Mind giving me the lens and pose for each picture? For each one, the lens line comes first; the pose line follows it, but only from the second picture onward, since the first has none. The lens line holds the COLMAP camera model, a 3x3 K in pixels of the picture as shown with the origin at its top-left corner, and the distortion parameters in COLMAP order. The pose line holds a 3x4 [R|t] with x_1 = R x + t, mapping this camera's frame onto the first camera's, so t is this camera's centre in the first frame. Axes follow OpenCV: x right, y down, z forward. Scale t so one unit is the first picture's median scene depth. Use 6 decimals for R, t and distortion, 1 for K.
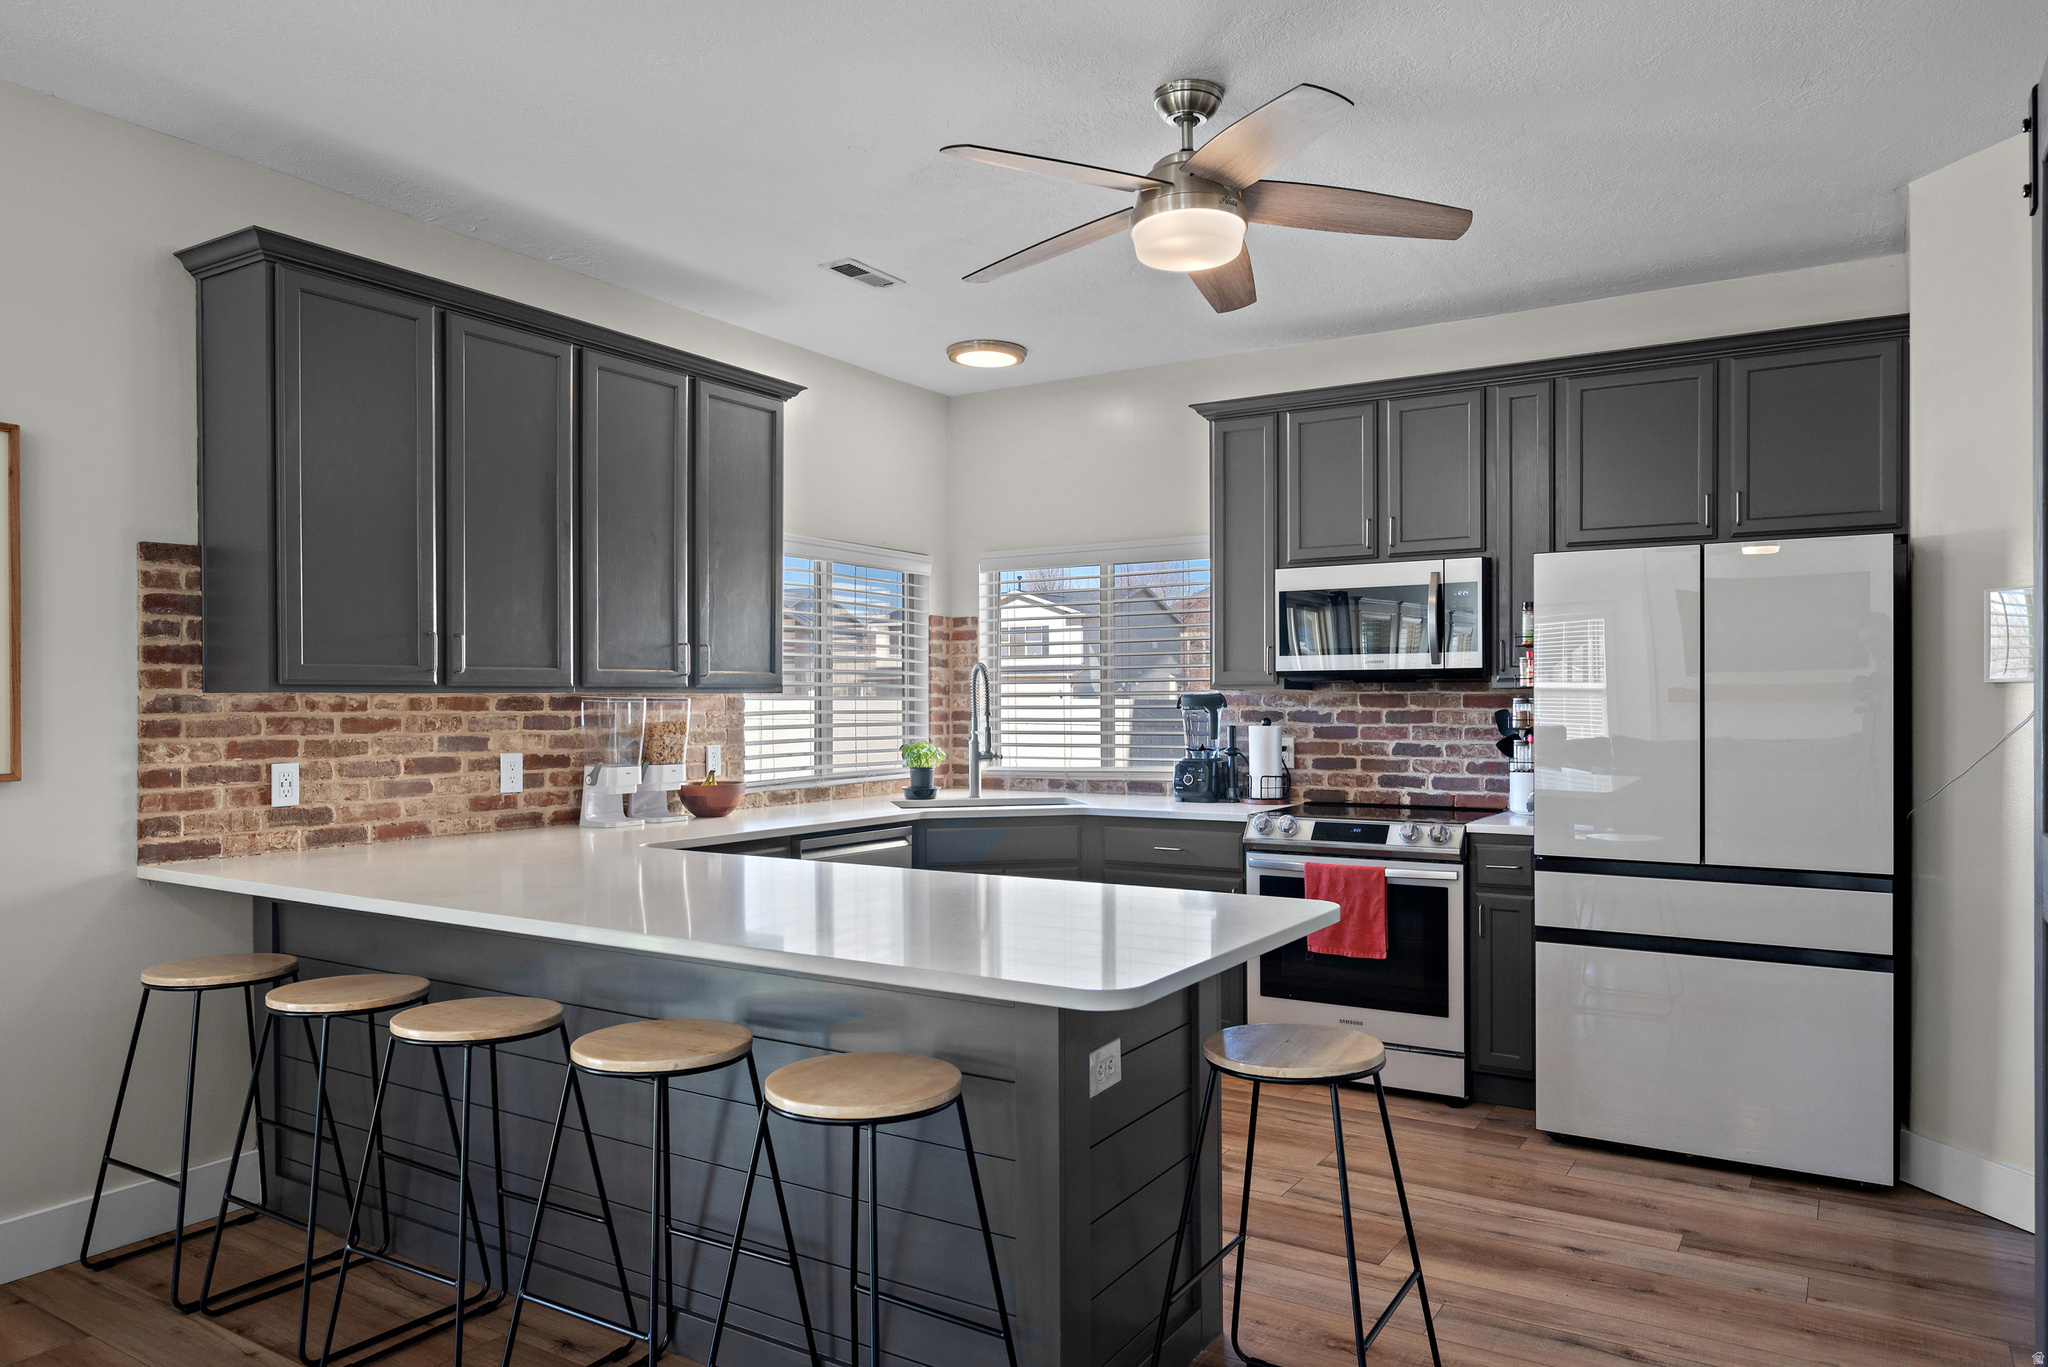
lens RADIAL K [[1305.7, 0, 1024.7], [0, 1305.7, 684.0], [0, 0, 1]] dist [0.002438, 0.000966]
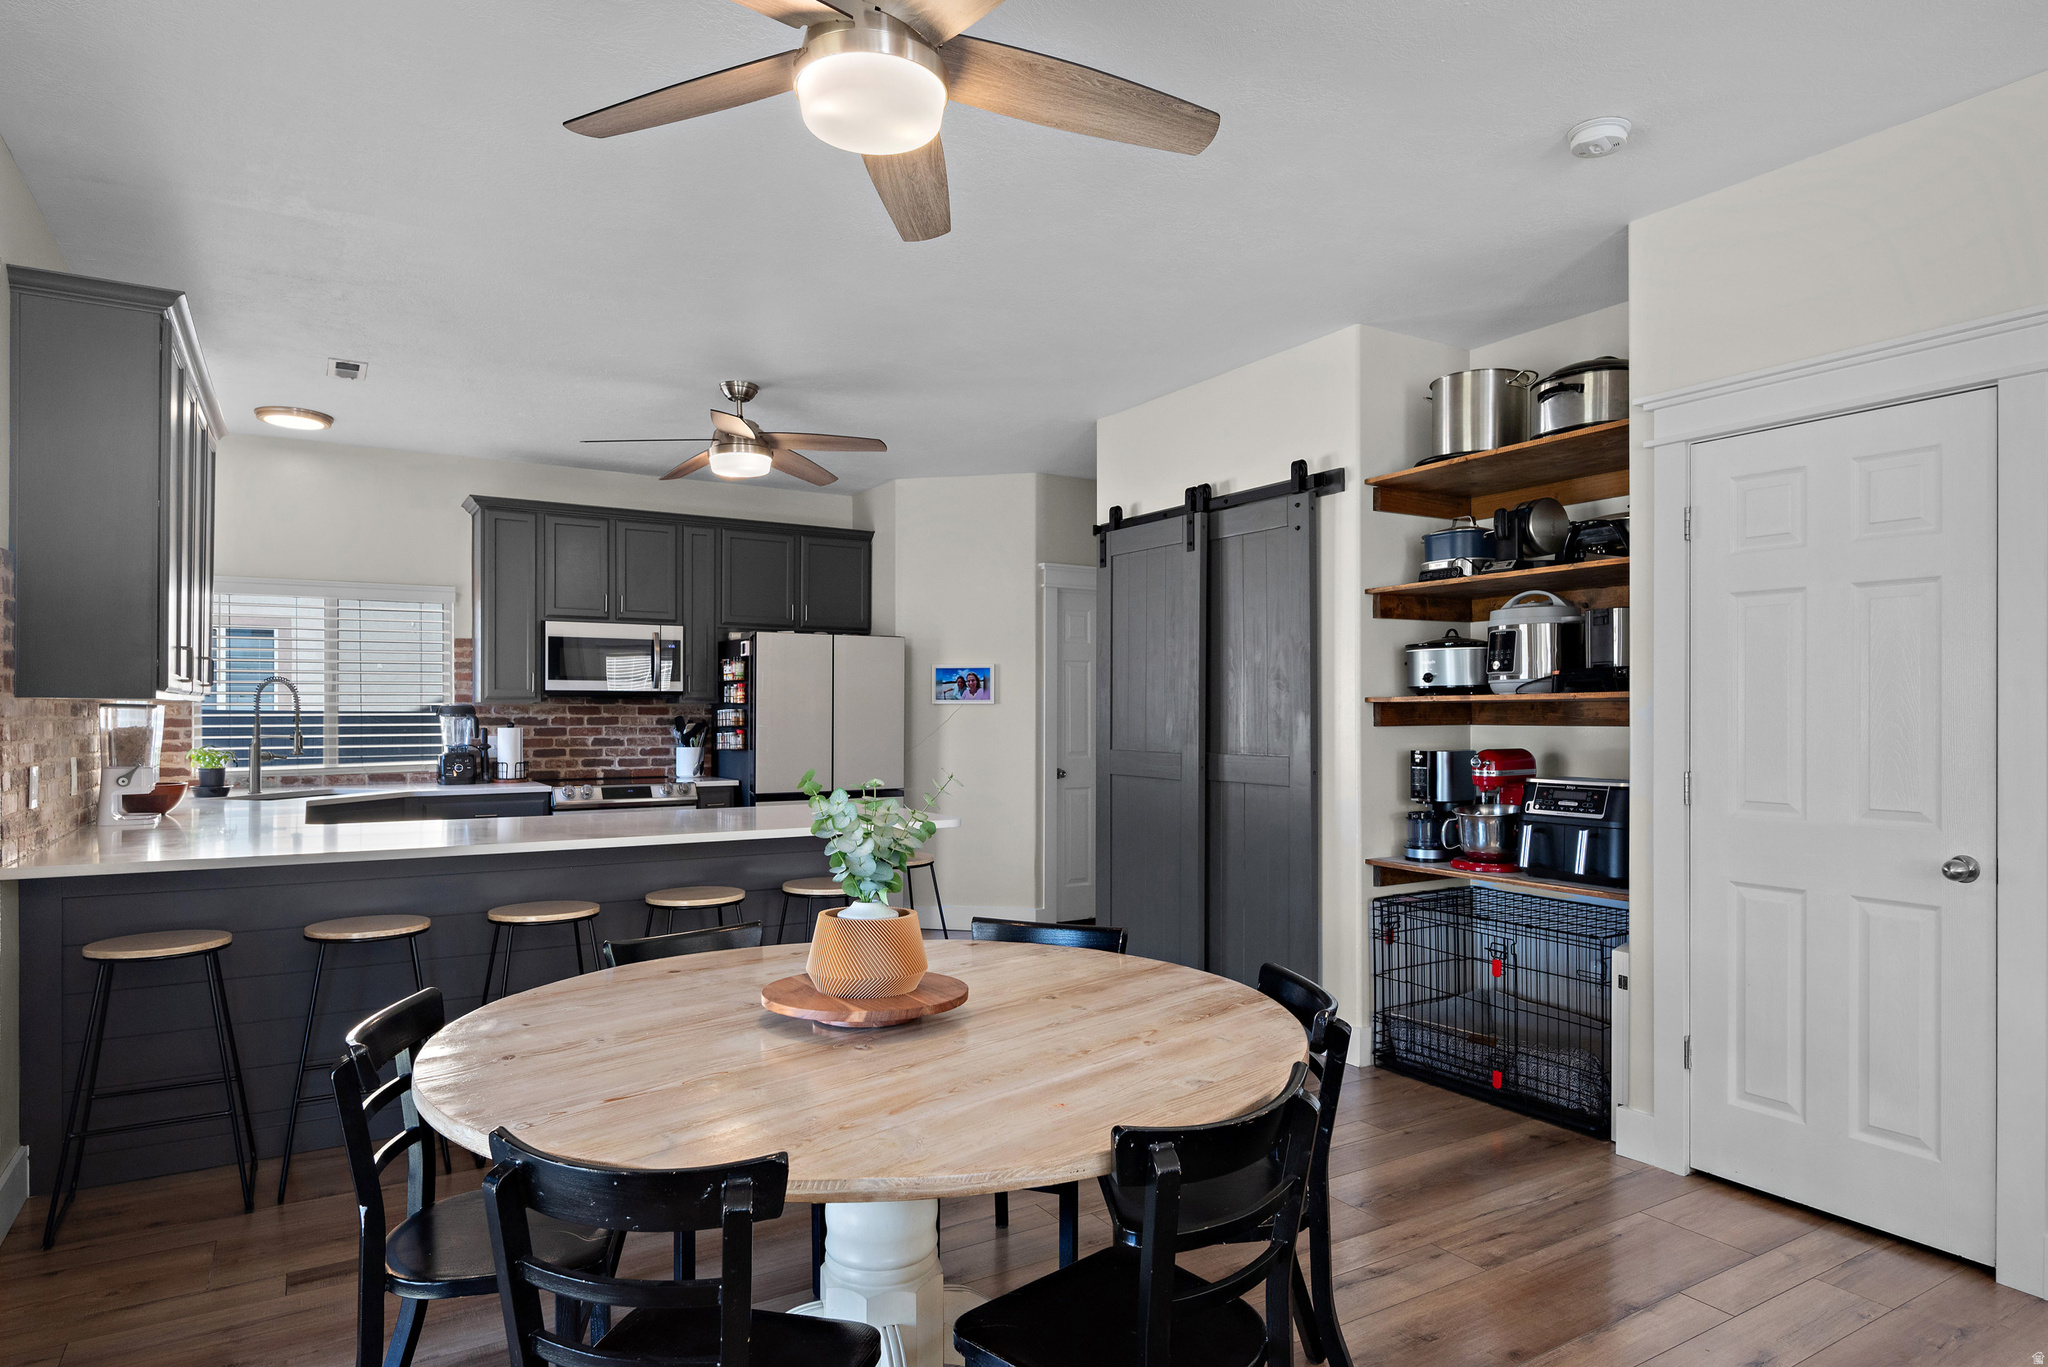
lens RADIAL K [[1208.1, 0, 1024.5], [0, 1208.1, 694.9], [0, 0, 1]] dist [-0.004102, 0.000118]
pose [[0.441011, 0.013773, 0.897396, -0.772193], [-0.014283, 0.999863, -0.008327, -0.000837], [-0.897388, -0.009145, 0.441148, -0.080611]]
